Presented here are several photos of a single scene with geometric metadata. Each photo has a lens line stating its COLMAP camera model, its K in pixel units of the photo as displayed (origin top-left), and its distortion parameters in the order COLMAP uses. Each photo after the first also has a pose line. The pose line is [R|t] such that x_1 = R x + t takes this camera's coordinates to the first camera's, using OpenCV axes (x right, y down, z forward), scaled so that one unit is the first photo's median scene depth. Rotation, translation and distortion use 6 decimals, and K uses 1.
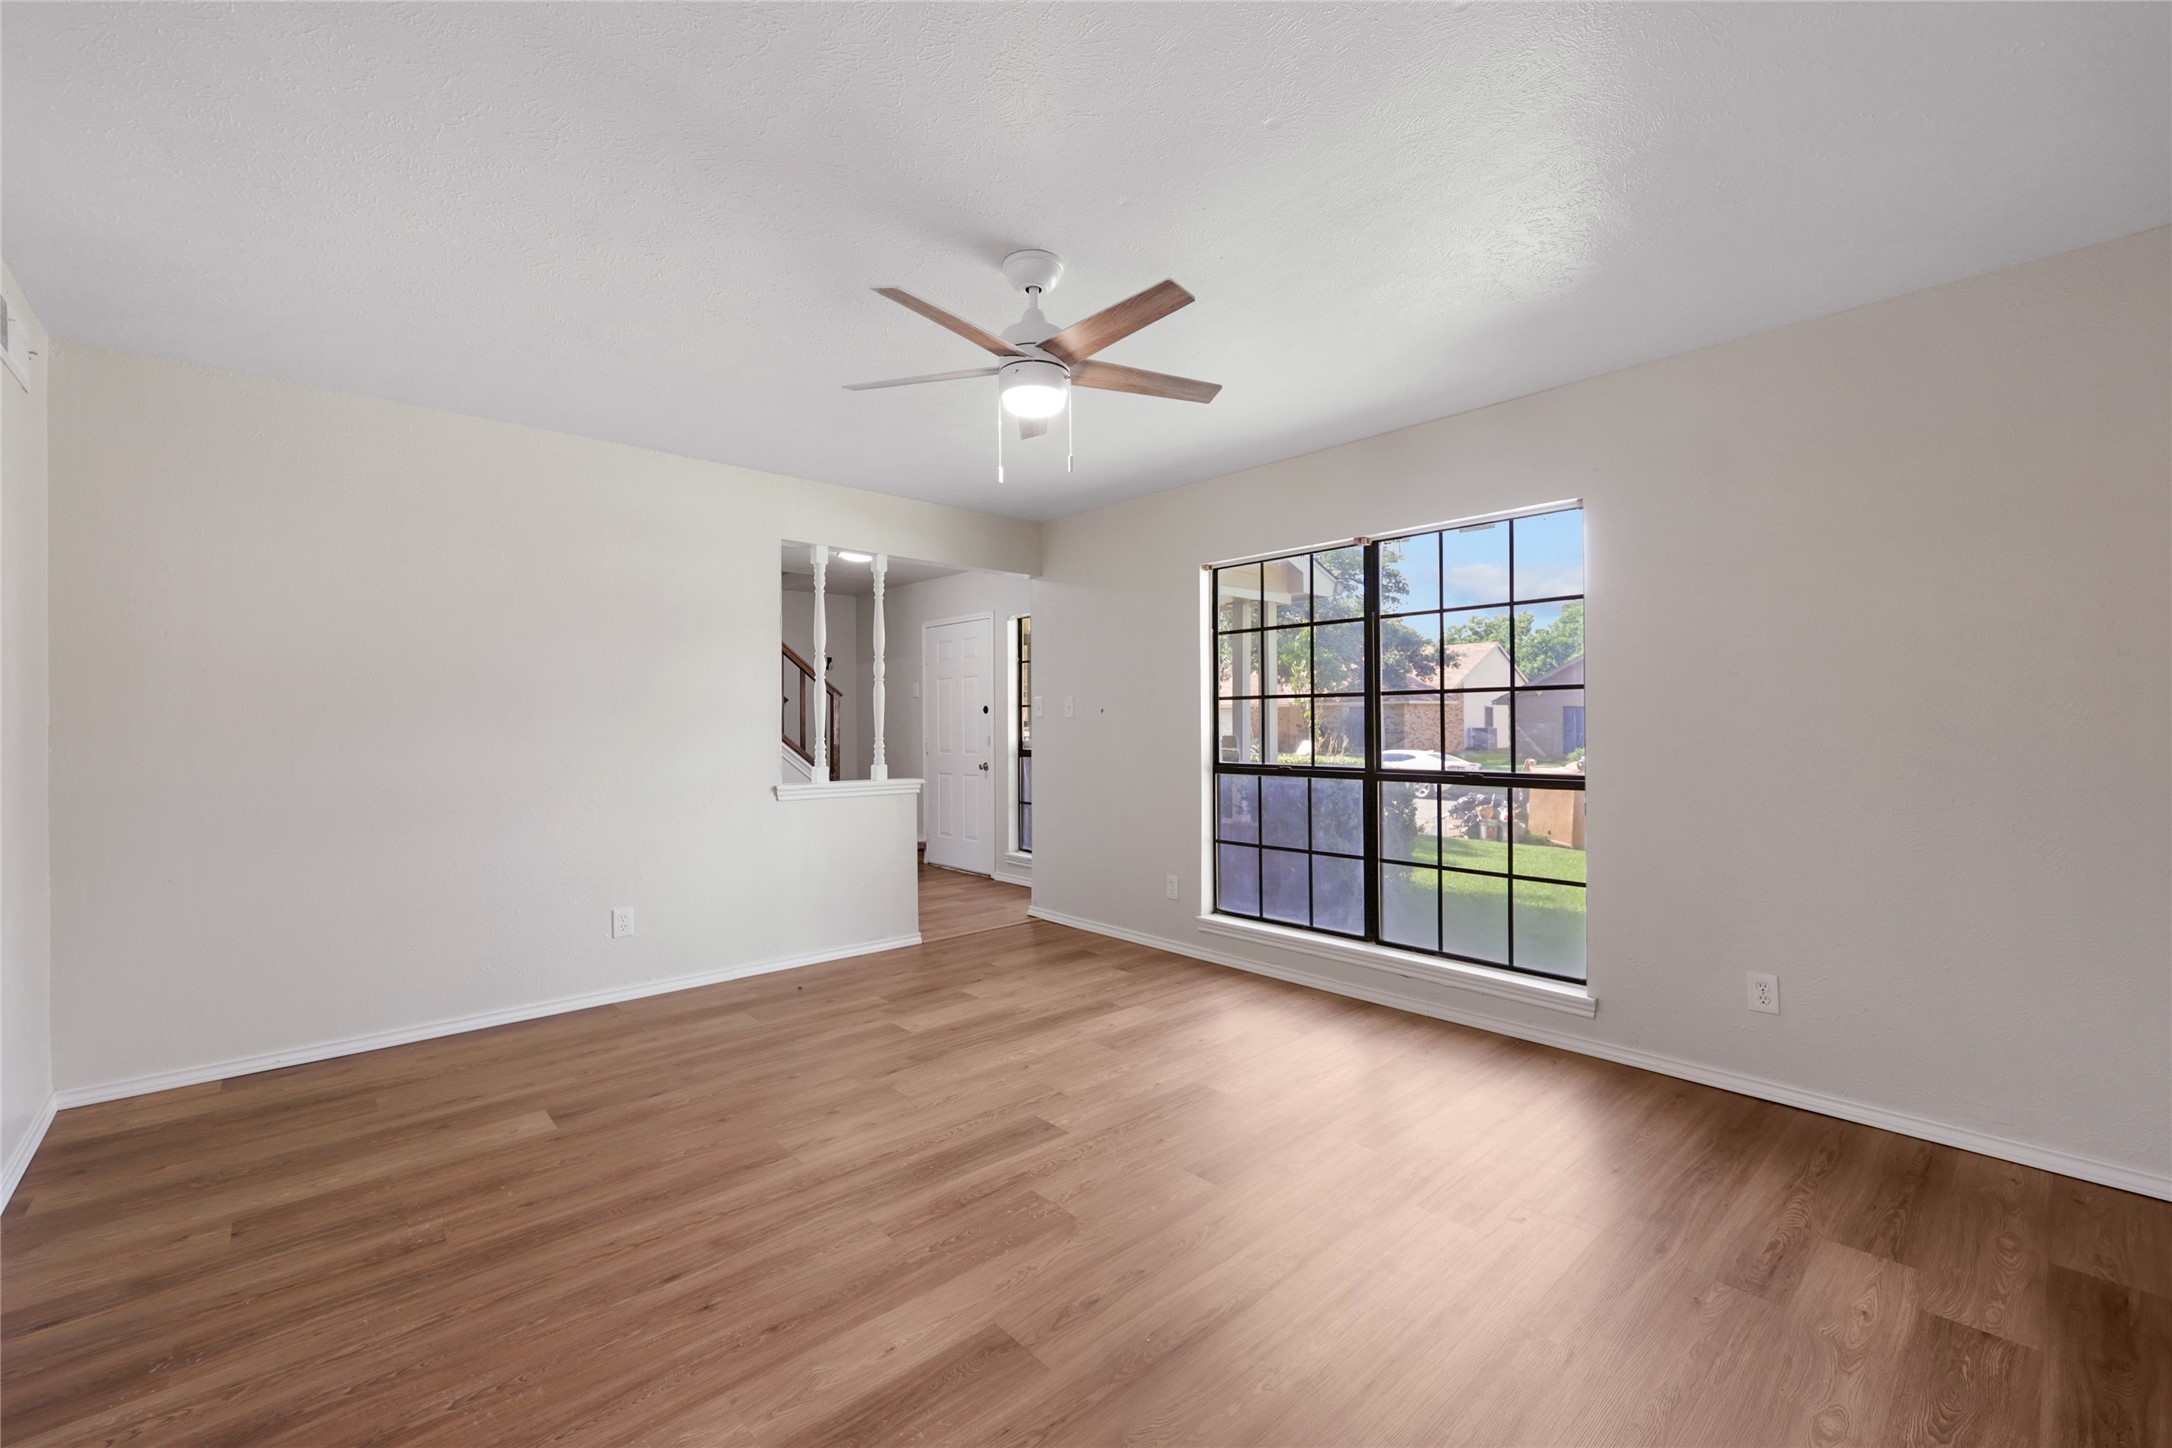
lens RADIAL K [[886.7, 0, 1104.1], [0, 886.7, 738.6], [0, 0, 1]] dist [0.003761, 0.000178]
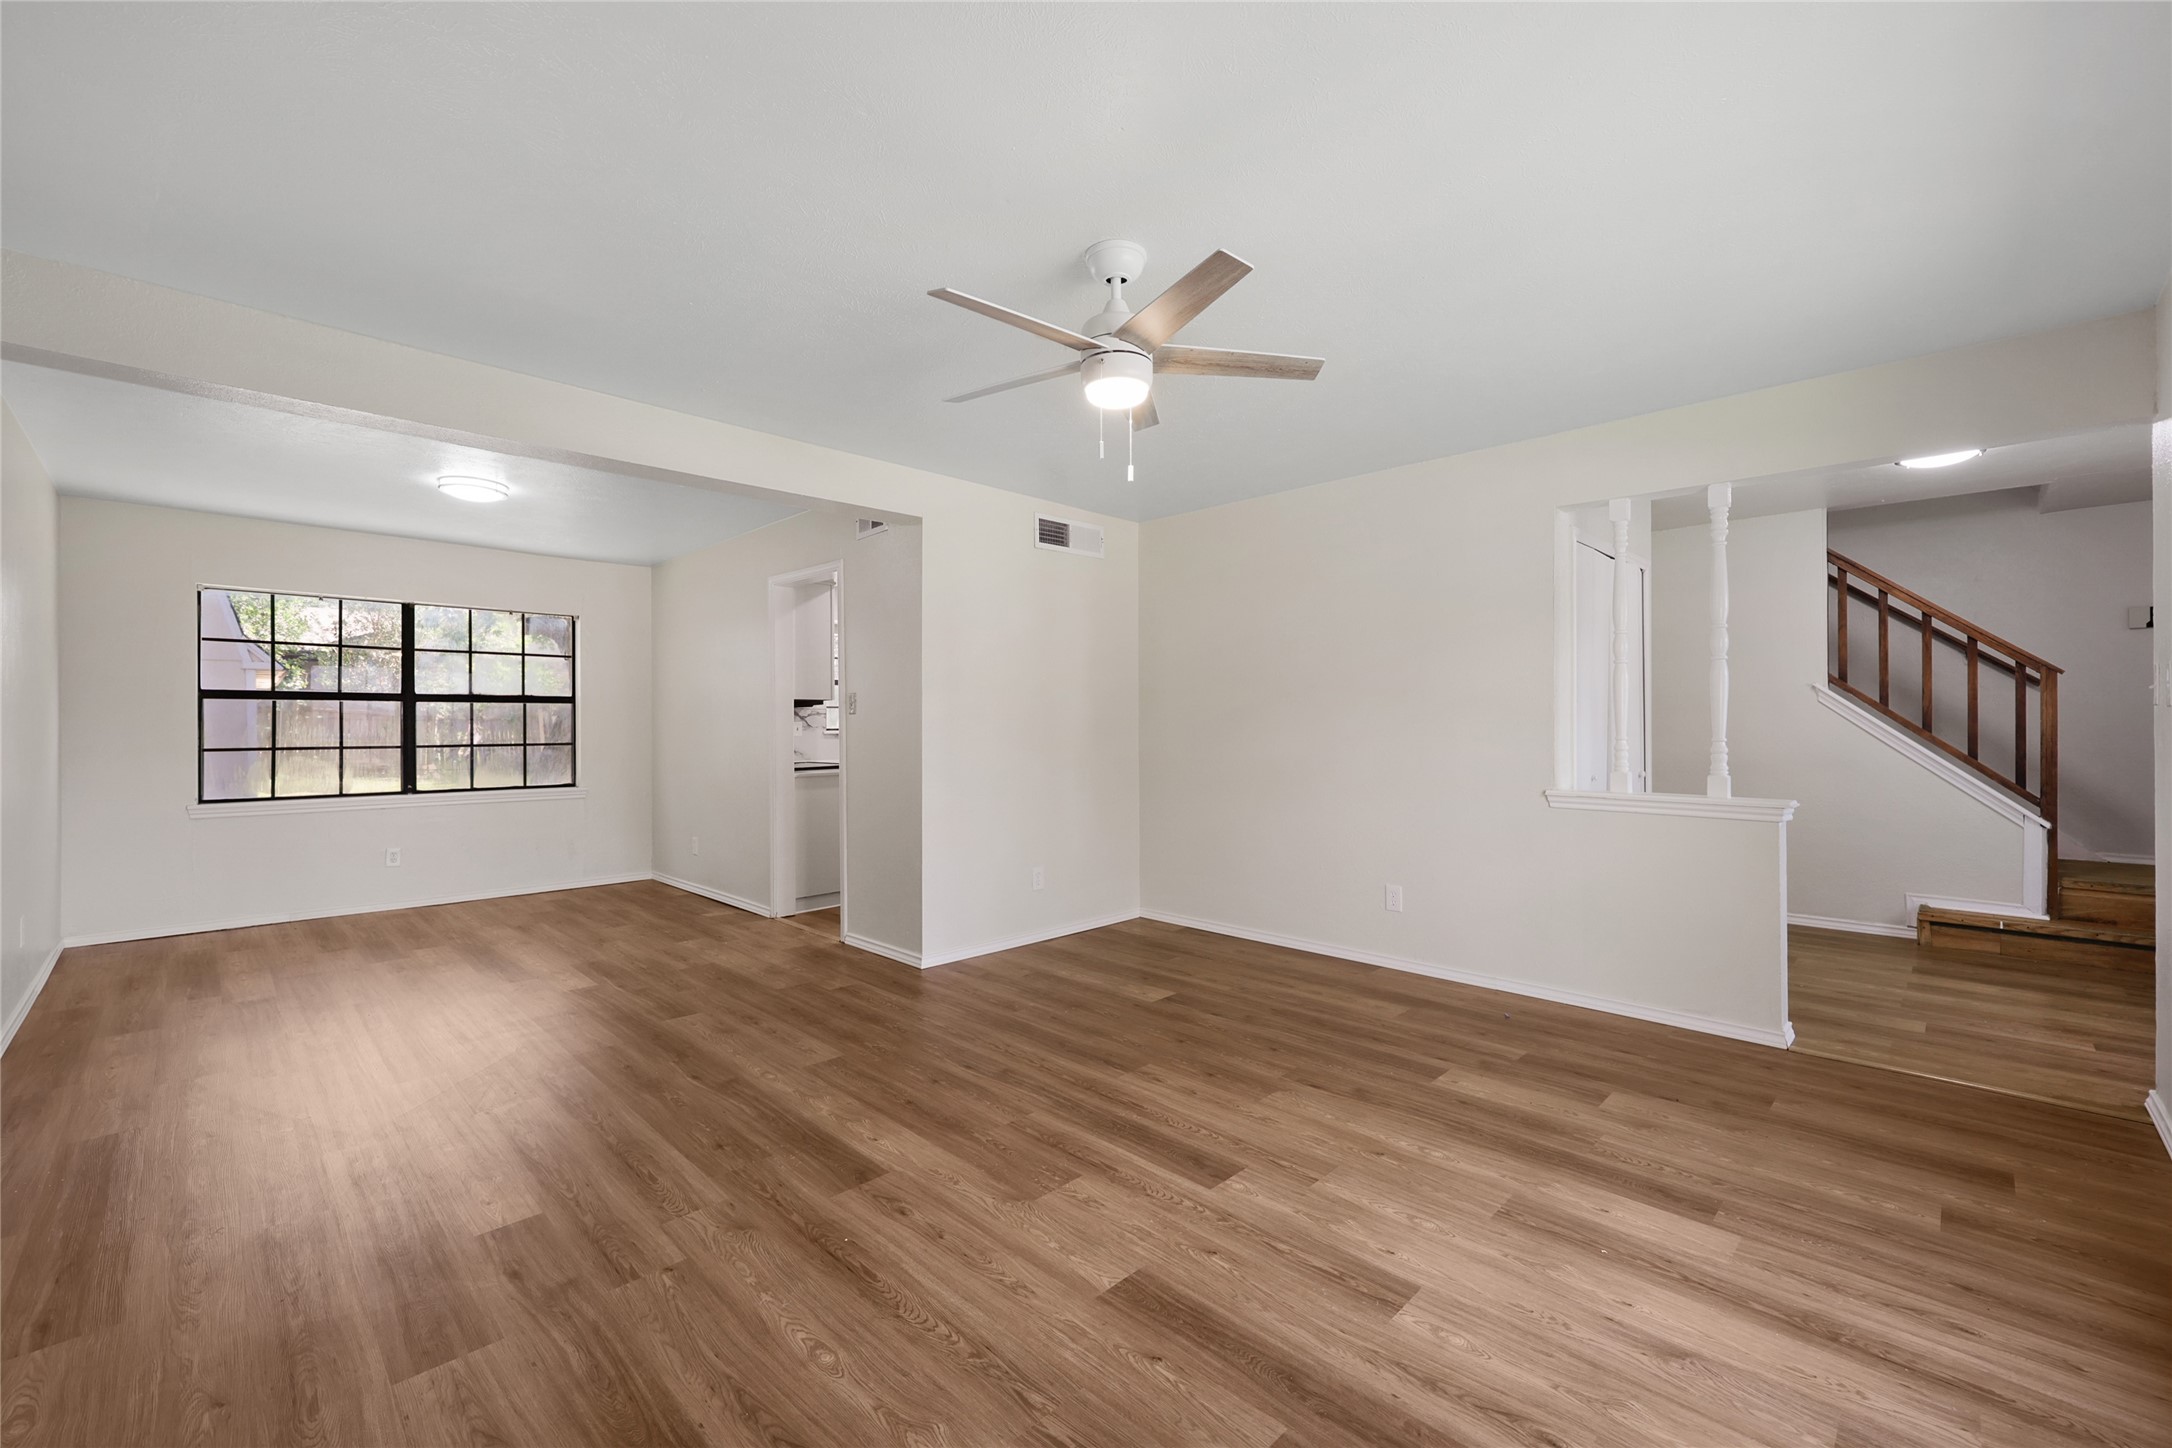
lens RADIAL K [[886.7, 0, 1072.1], [0, 886.7, 725.0], [0, 0, 1]] dist [0.003761, 0.000178]
pose [[0.038891, 0.005205, -0.999230, 0.657889], [-0.013169, 0.999902, 0.004696, -0.011122], [0.999157, 0.012976, 0.038955, 0.659008]]
